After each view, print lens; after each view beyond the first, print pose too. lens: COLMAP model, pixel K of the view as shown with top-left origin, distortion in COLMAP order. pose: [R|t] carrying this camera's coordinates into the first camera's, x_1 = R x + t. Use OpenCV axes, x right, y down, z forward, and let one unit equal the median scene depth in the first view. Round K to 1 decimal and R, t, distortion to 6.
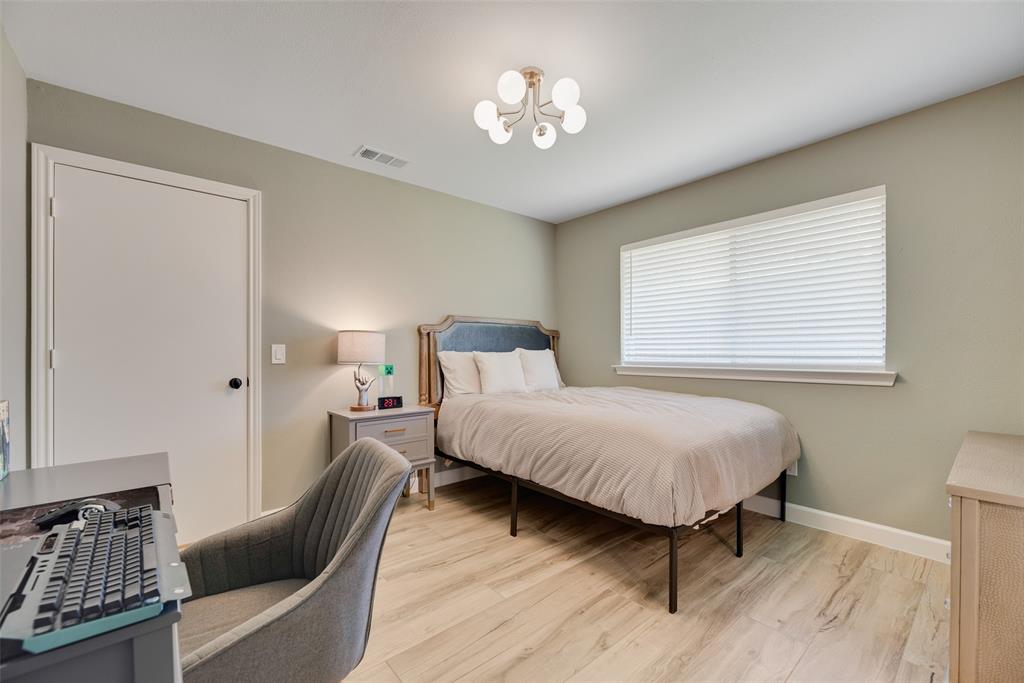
lens RADIAL K [[419.7, 0, 512.0], [0, 419.7, 350.6], [0, 0, 1]] dist [0.000950, 0.000066]
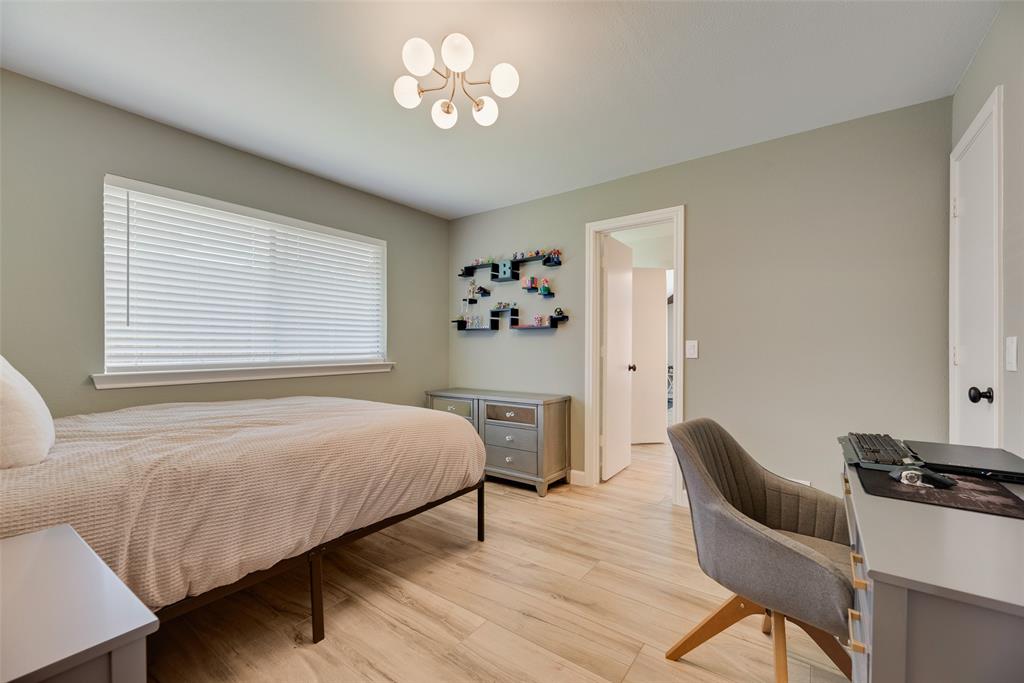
lens RADIAL K [[419.7, 0, 513.0], [0, 419.7, 345.7], [0, 0, 1]] dist [0.000950, 0.000066]
pose [[-0.235842, 0.012831, 0.971707, -0.635726], [0.004129, 0.999917, -0.012201, 0.007235], [-0.971783, 0.001135, -0.235875, 0.804894]]
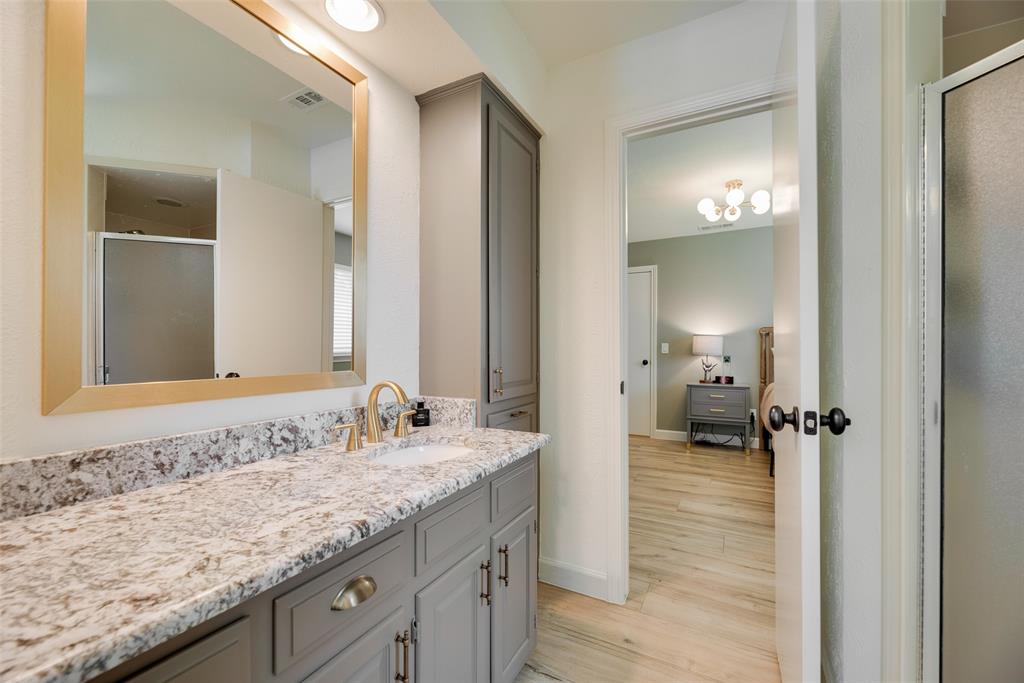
lens RADIAL K [[419.7, 0, 511.7], [0, 419.7, 344.8], [0, 0, 1]] dist [0.000950, 0.000066]
pose [[0.355548, -0.002079, -0.934656, 0.956716], [-0.002396, 0.999992, -0.003135, 0.000141], [0.934655, 0.003354, 0.355540, -0.313621]]
